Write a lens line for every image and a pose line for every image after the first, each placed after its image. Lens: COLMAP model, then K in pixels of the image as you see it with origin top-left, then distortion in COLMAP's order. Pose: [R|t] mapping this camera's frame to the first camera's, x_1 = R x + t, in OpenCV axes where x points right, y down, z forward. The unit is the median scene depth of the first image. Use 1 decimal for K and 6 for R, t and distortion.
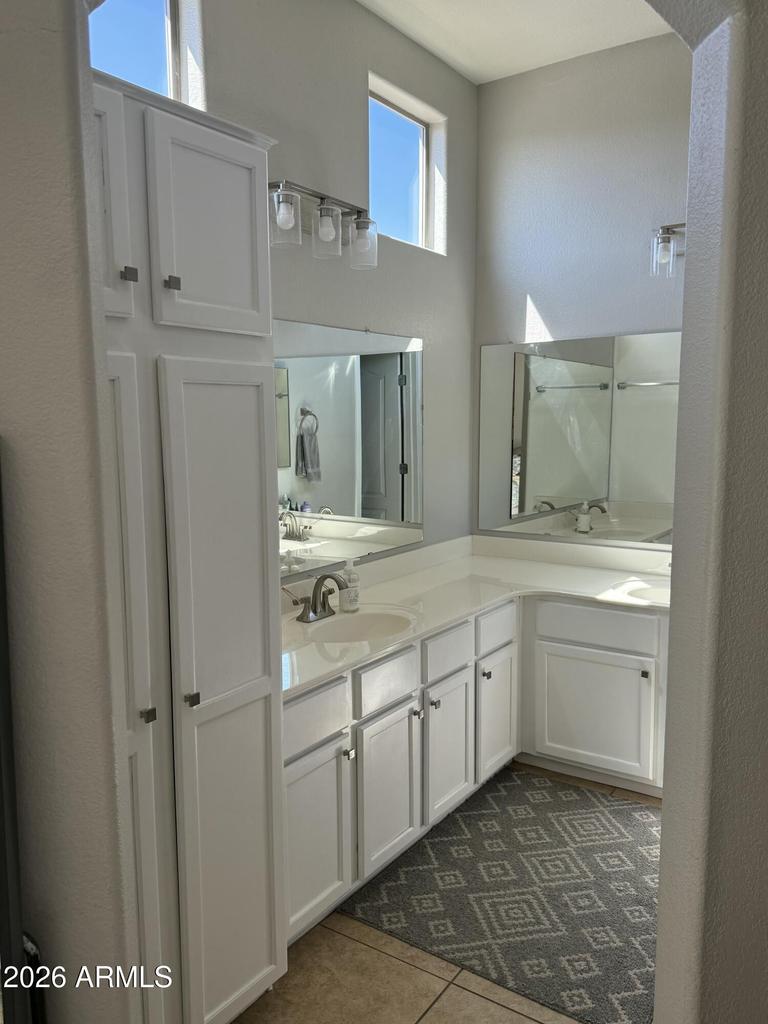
lens RADIAL K [[766.7, 0, 384.0], [0, 766.7, 512.0], [0, 0, 1]] dist [0.145870, -0.263616]
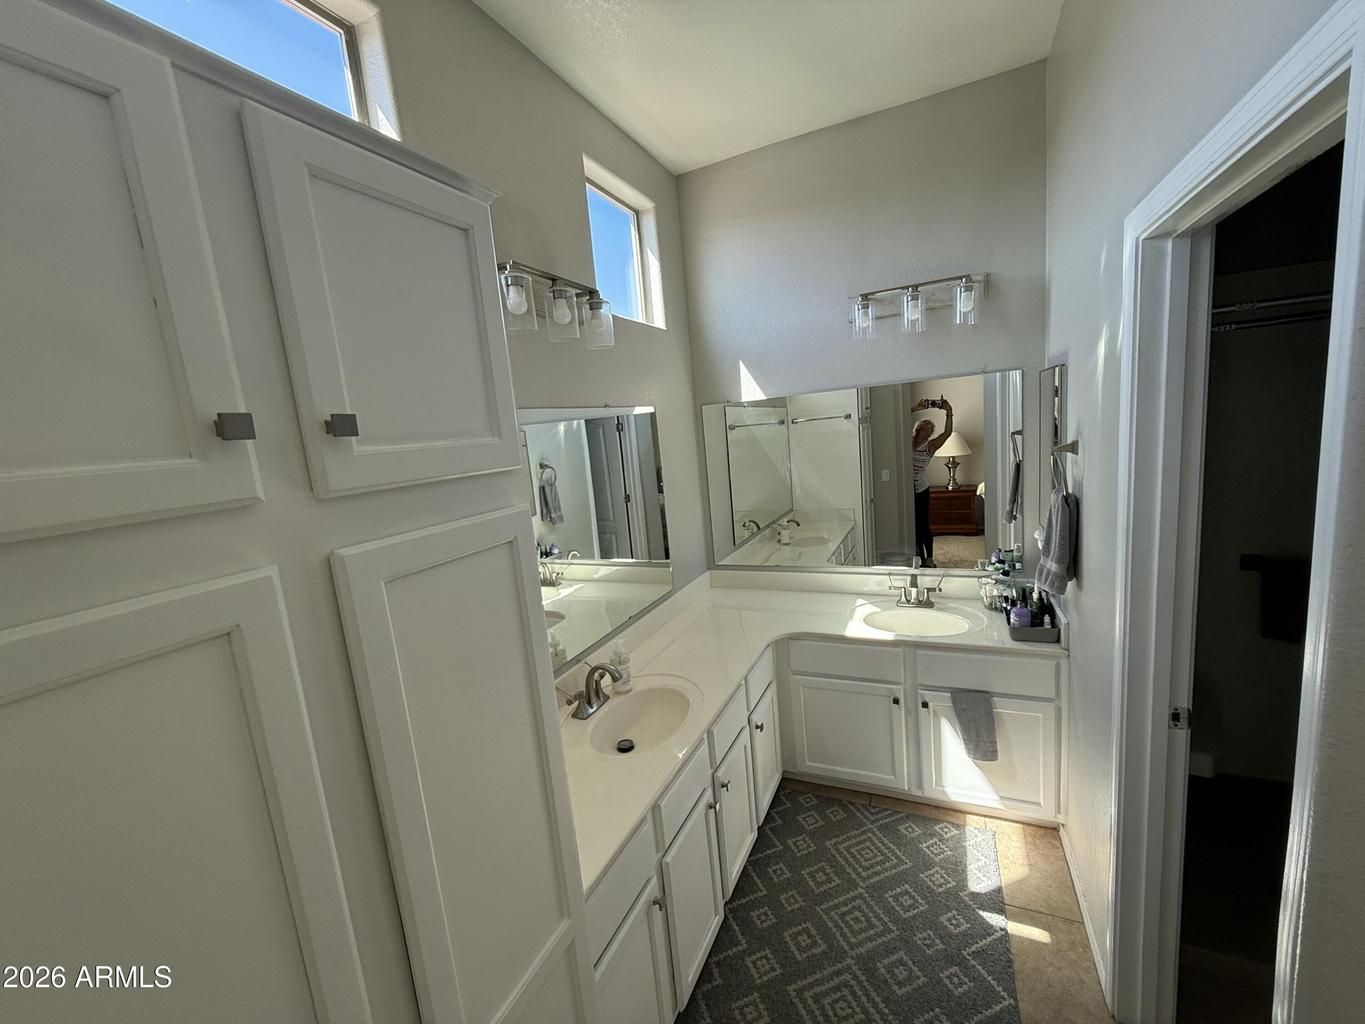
lens RADIAL K [[543.8, 0, 682.5], [0, 543.8, 512.0], [0, 0, 1]] dist [-0.002458, 0.000155]
pose [[0.983150, -0.108003, 0.147483, -0.048228], [0.105915, 0.994133, 0.021962, -0.109866], [-0.148990, -0.005971, 0.988821, 0.295634]]
